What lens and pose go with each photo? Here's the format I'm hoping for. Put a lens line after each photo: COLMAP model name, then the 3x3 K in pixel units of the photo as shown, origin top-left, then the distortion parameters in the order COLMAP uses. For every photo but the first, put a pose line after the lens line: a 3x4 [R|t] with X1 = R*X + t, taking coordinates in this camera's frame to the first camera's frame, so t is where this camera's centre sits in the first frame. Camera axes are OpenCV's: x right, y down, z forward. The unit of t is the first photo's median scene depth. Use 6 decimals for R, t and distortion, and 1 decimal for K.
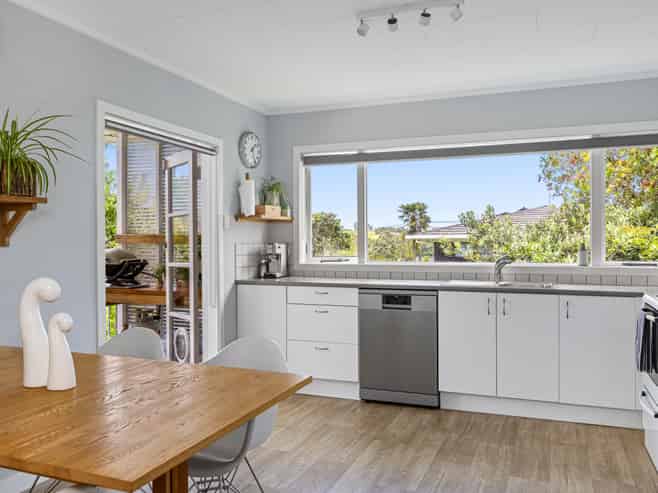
lens RADIAL K [[545.1, 0, 330.3], [0, 545.1, 247.2], [0, 0, 1]] dist [-0.001585, 0.003751]
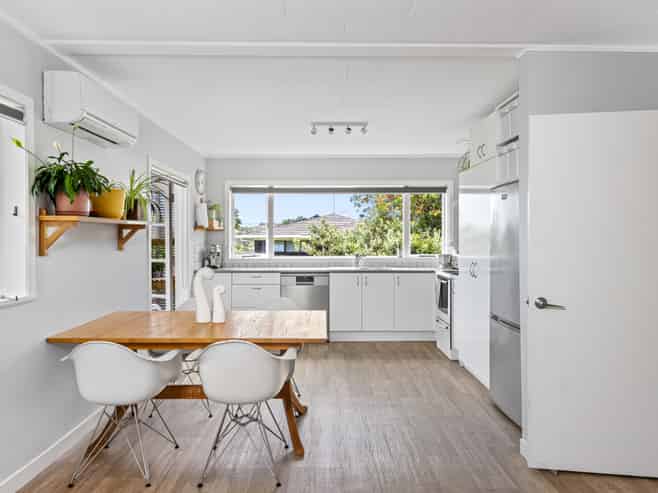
lens RADIAL K [[430.1, 0, 328.1], [0, 430.1, 244.6], [0, 0, 1]] dist [0.000497, 0.000051]
pose [[0.930771, -0.004168, 0.365579, -0.262658], [0.003387, 0.999990, 0.002777, -0.011831], [-0.365587, -0.001347, 0.930776, -0.228500]]
